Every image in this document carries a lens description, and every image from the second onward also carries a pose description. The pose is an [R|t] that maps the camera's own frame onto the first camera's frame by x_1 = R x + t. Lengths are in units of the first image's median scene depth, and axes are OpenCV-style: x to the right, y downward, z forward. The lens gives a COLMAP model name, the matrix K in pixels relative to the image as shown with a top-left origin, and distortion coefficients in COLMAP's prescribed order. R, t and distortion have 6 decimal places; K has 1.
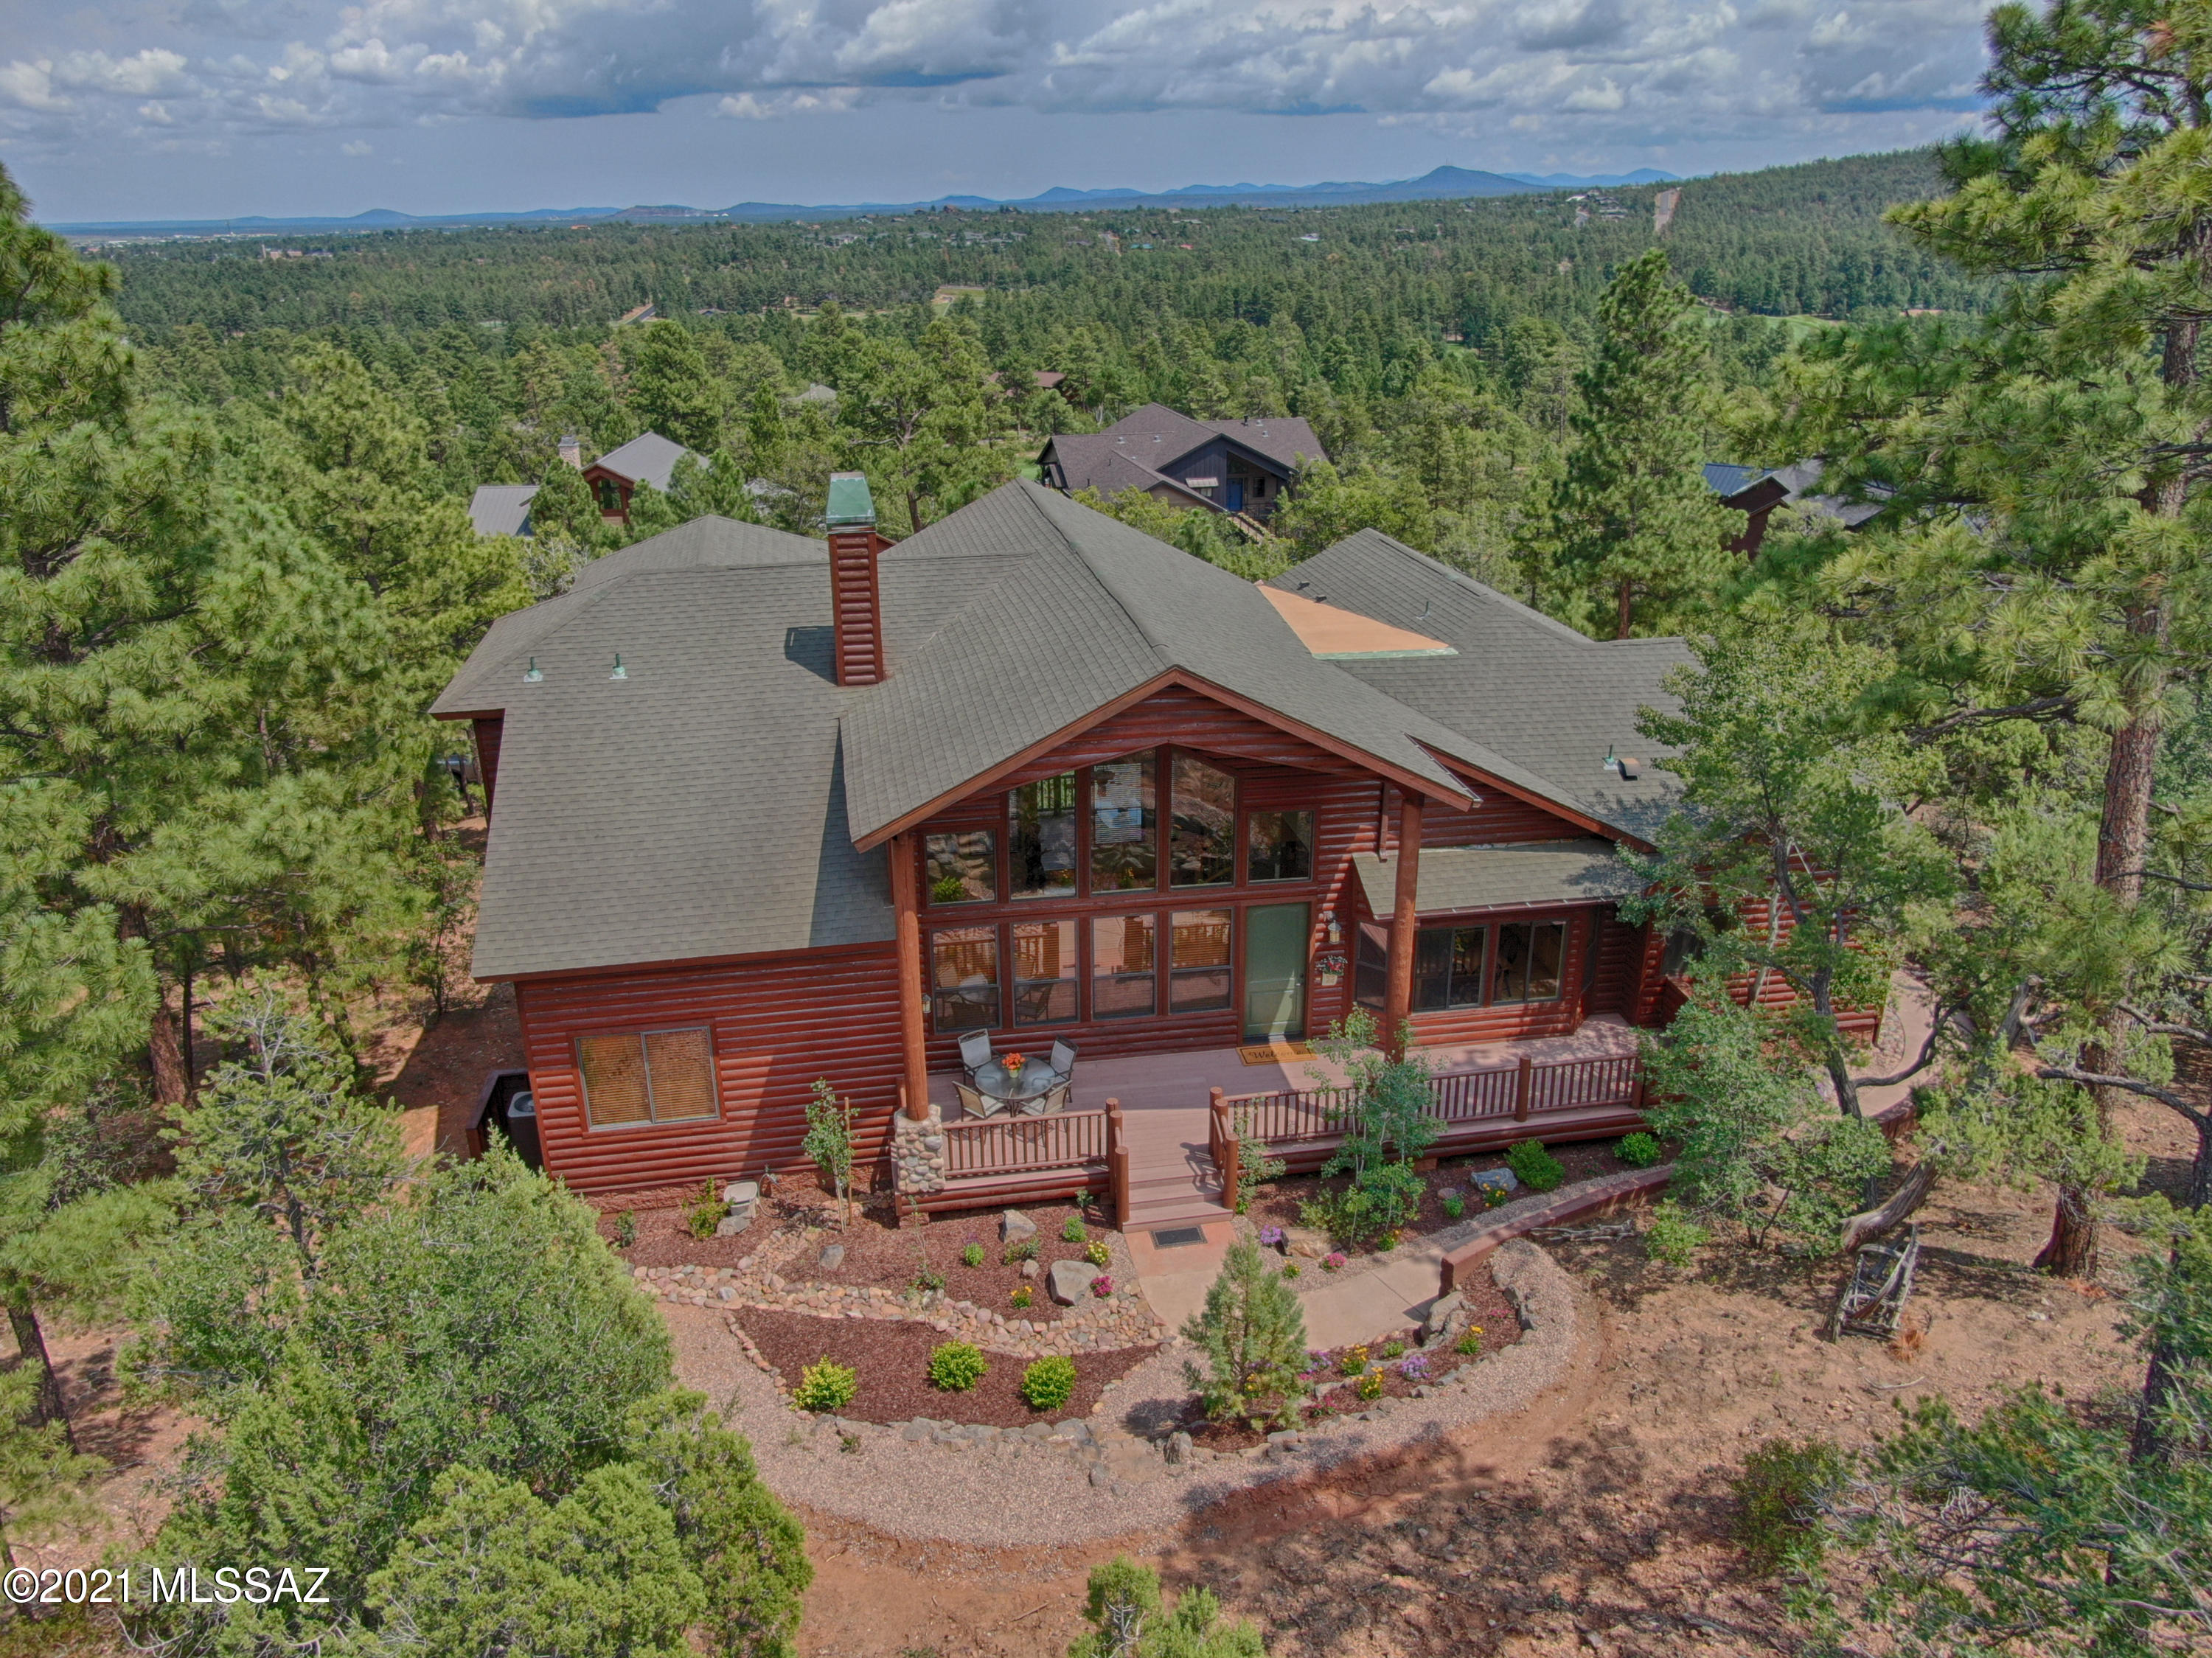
lens RADIAL K [[1552.3, 0, 1105.5], [0, 1552.3, 818.4], [0, 0, 1]] dist [-0.035315, 0.001783]
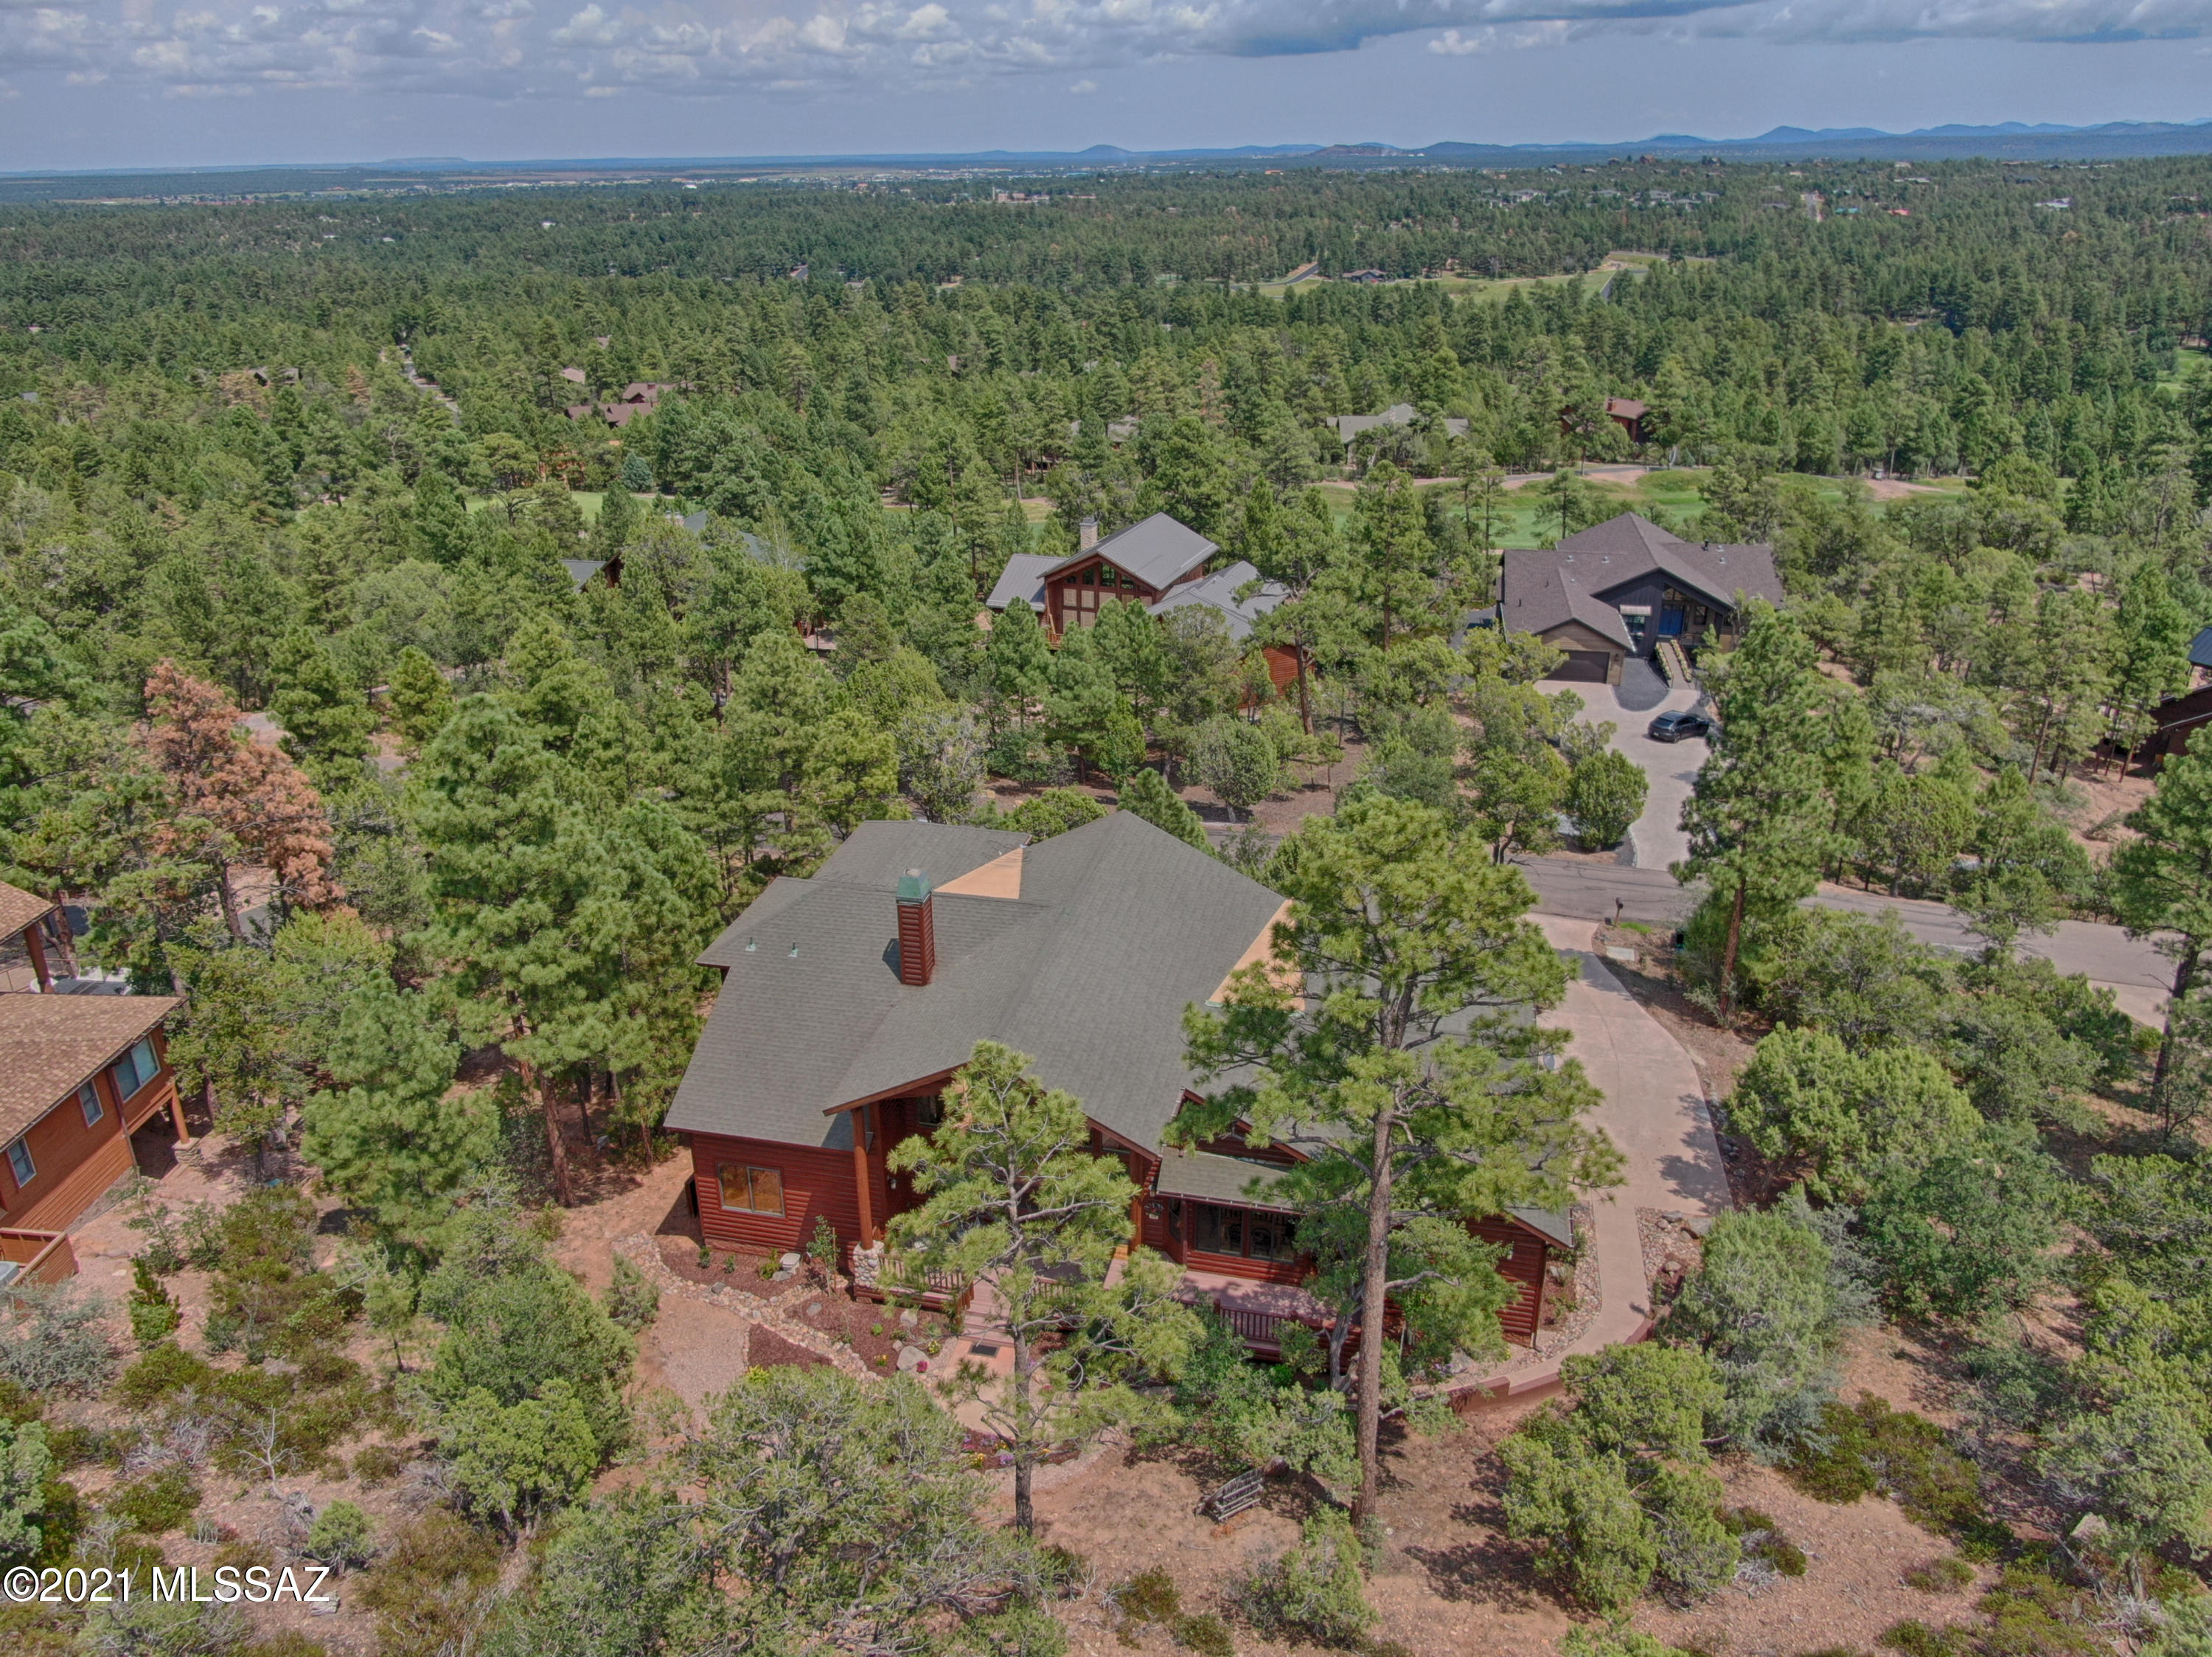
lens RADIAL K [[1552.5, 0, 1105.5], [0, 1552.5, 817.9], [0, 0, 1]] dist [-0.035315, 0.001783]
pose [[0.917082, 0.153884, -0.367805, 0.651689], [-0.142226, 0.988088, 0.058774, -0.406220], [0.372468, -0.001589, 0.928044, -0.527160]]
